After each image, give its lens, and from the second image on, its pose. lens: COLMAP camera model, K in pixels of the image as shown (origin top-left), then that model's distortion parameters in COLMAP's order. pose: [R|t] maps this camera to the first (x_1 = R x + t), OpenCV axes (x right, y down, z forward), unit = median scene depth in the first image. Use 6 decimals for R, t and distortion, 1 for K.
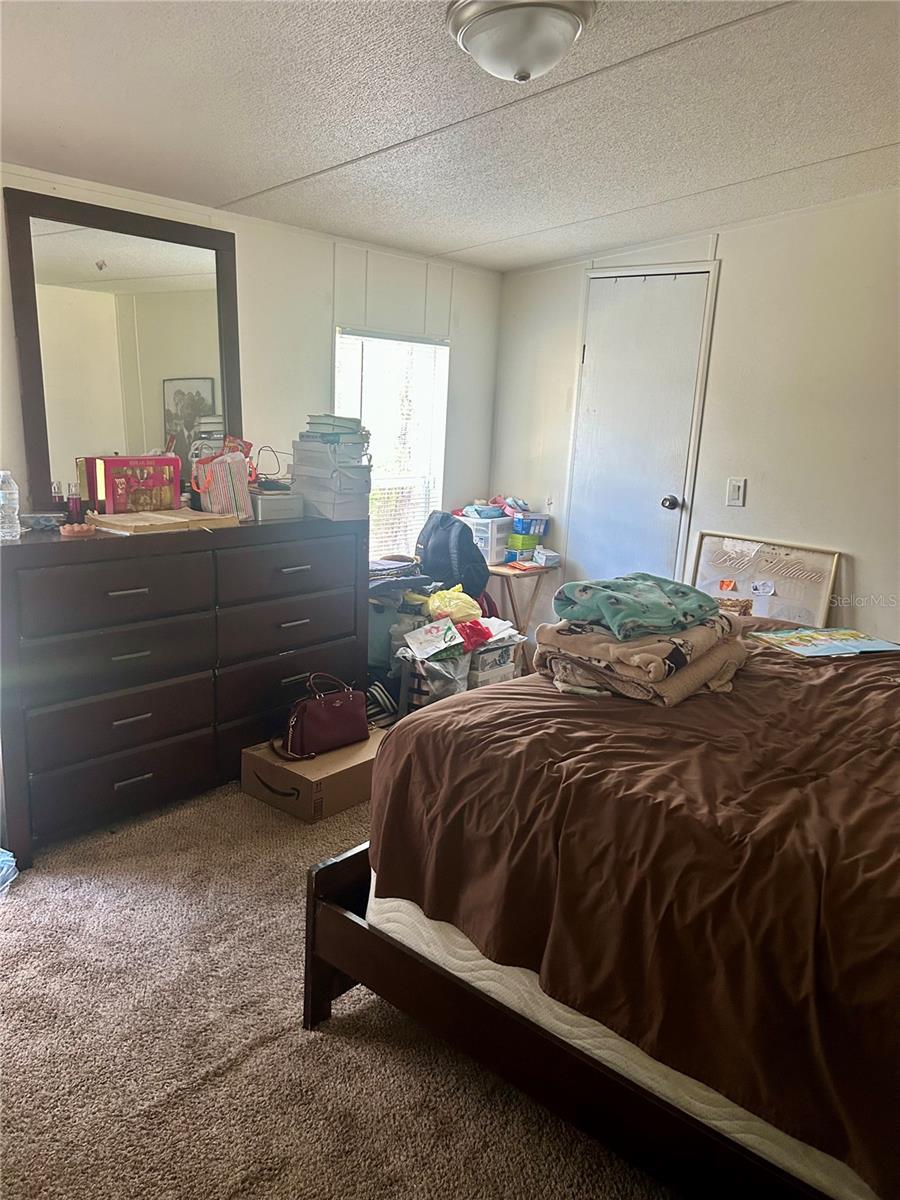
lens RADIAL K [[907.6, 0, 450.0], [0, 907.6, 600.0], [0, 0, 1]] dist [0.055755, -0.066910]
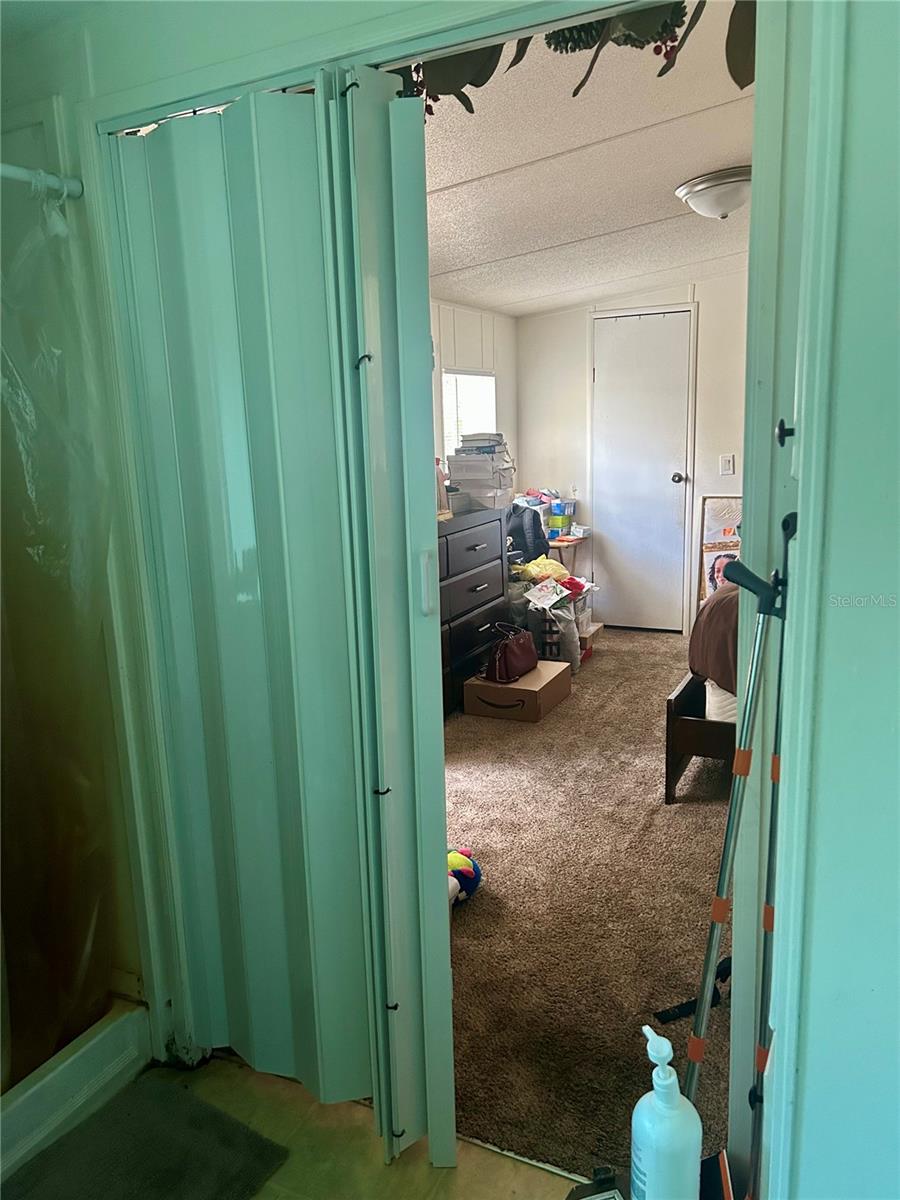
lens RADIAL K [[907.6, 0, 450.0], [0, 907.6, 600.0], [0, 0, 1]] dist [0.055755, -0.066910]
pose [[0.962488, -0.129888, 0.238213, -0.444831], [0.134948, 0.990840, -0.004983, 0.036389], [-0.235384, 0.036943, 0.971200, -0.247290]]
